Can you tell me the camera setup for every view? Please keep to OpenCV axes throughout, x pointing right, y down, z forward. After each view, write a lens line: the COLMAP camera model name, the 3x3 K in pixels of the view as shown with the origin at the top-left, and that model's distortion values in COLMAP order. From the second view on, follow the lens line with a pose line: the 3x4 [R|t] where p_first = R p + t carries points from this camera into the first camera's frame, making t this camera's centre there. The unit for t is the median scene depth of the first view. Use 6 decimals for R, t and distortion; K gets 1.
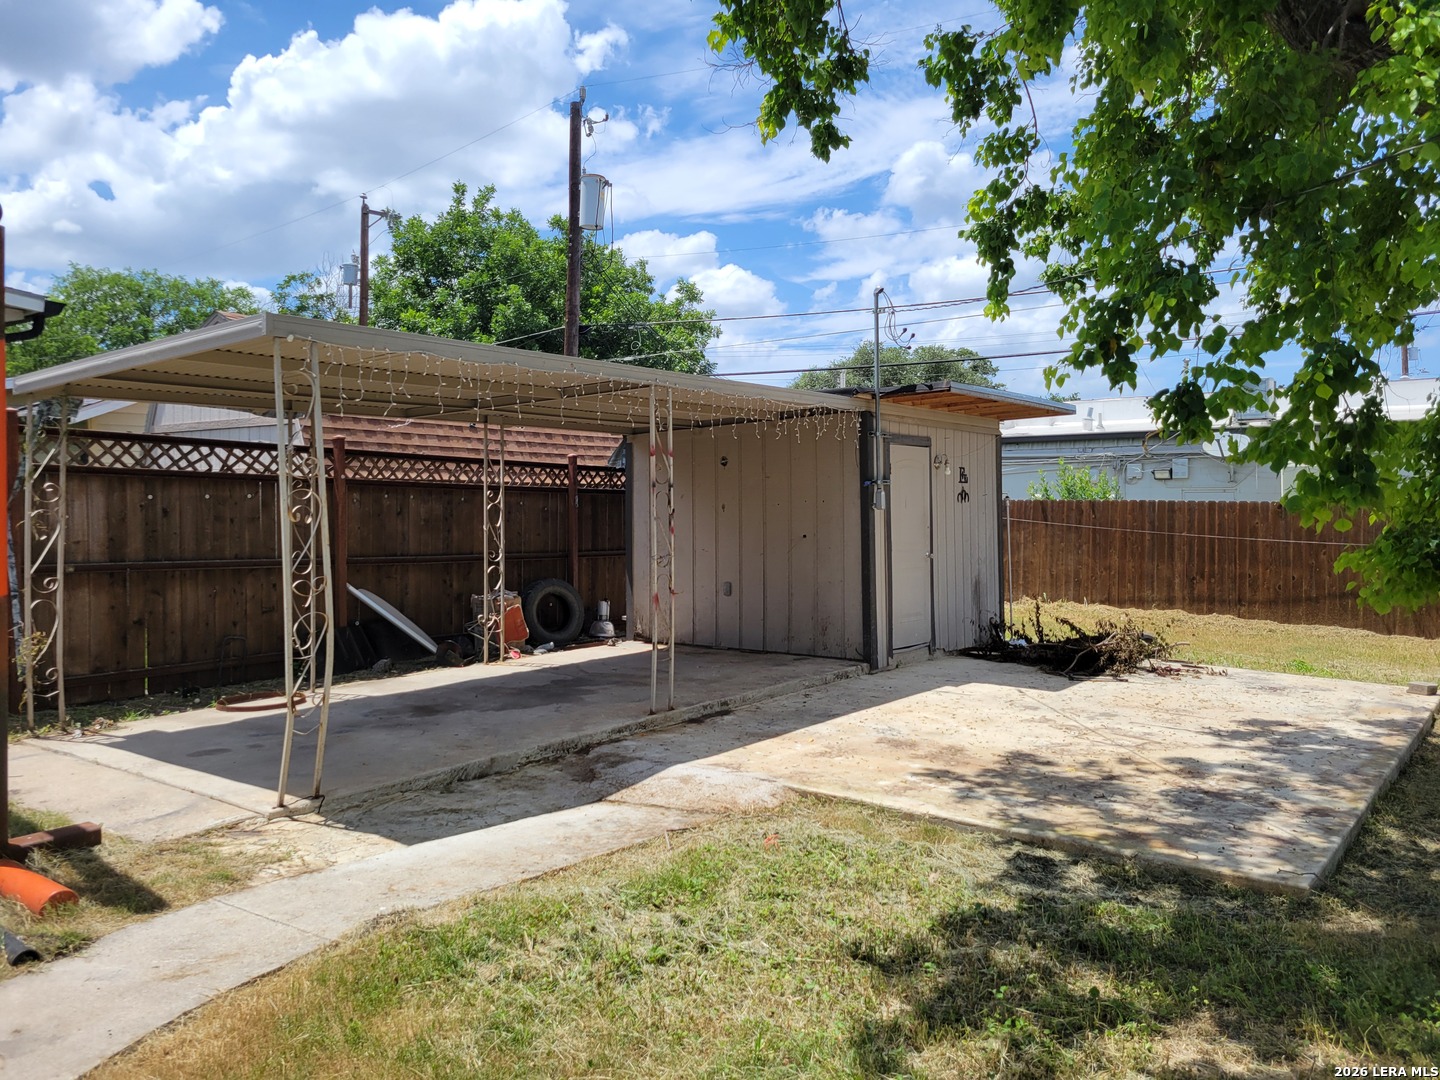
lens RADIAL K [[1085.7, 0, 715.5], [0, 1085.7, 507.4], [0, 0, 1]] dist [0.060137, -0.045978]
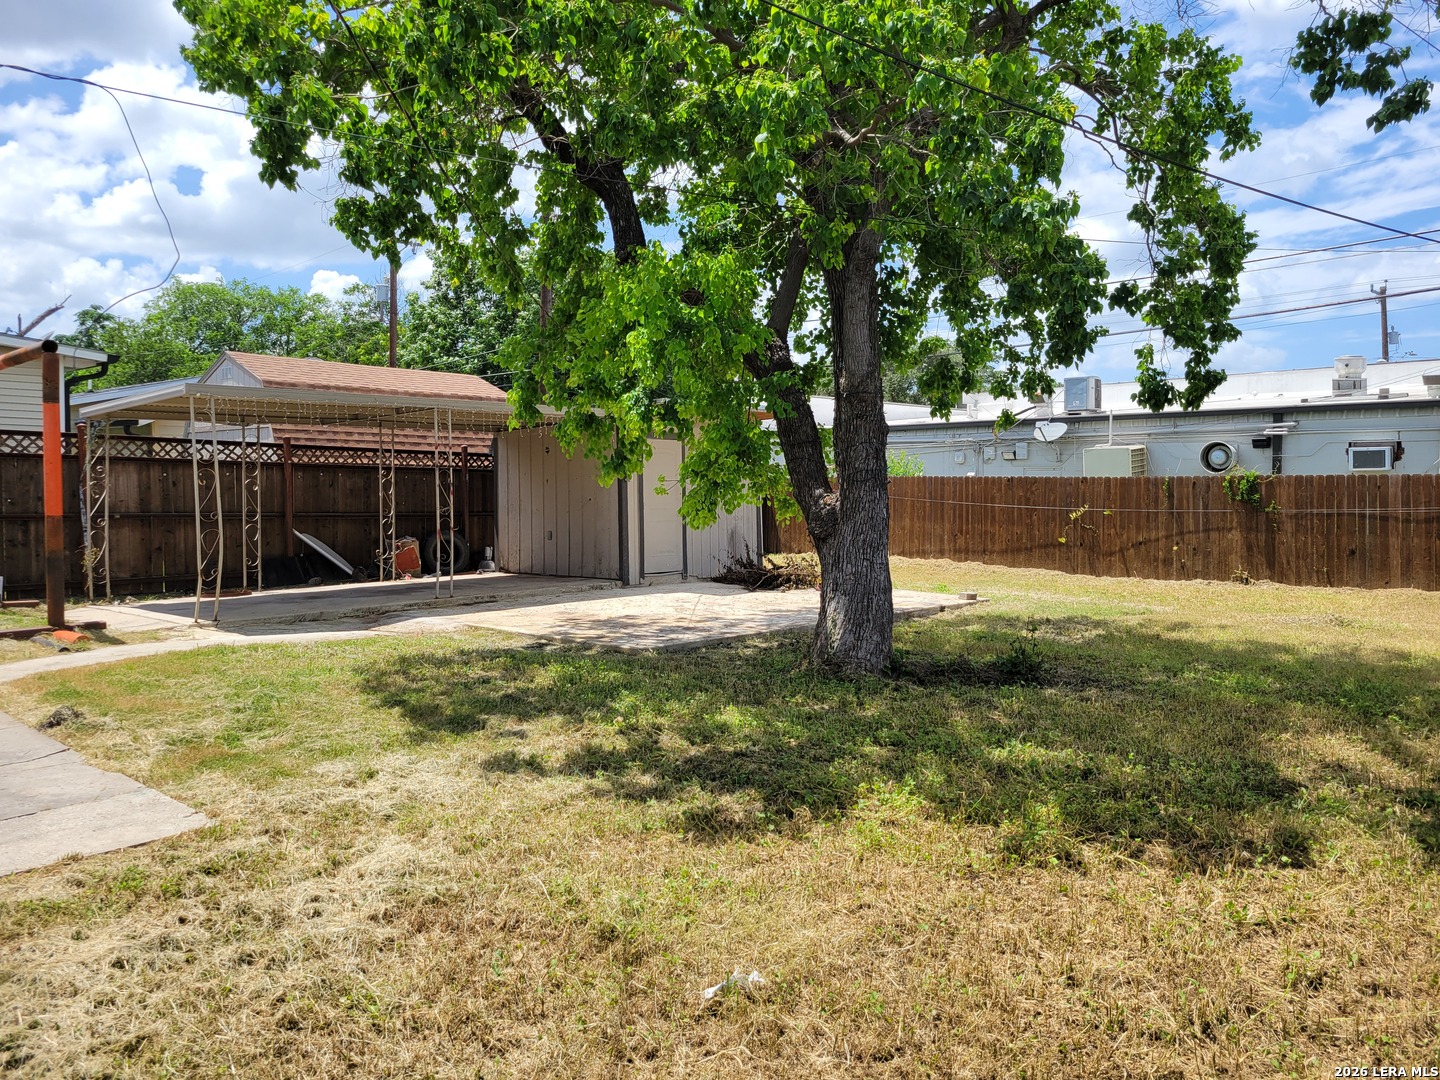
lens RADIAL K [[1085.7, 0, 715.5], [0, 1085.7, 507.4], [0, 0, 1]] dist [0.060137, -0.045978]
pose [[0.996289, -0.002720, -0.086034, 0.393284], [0.004064, 0.999872, 0.015448, 0.015421], [0.085981, -0.015740, 0.996172, -0.503726]]
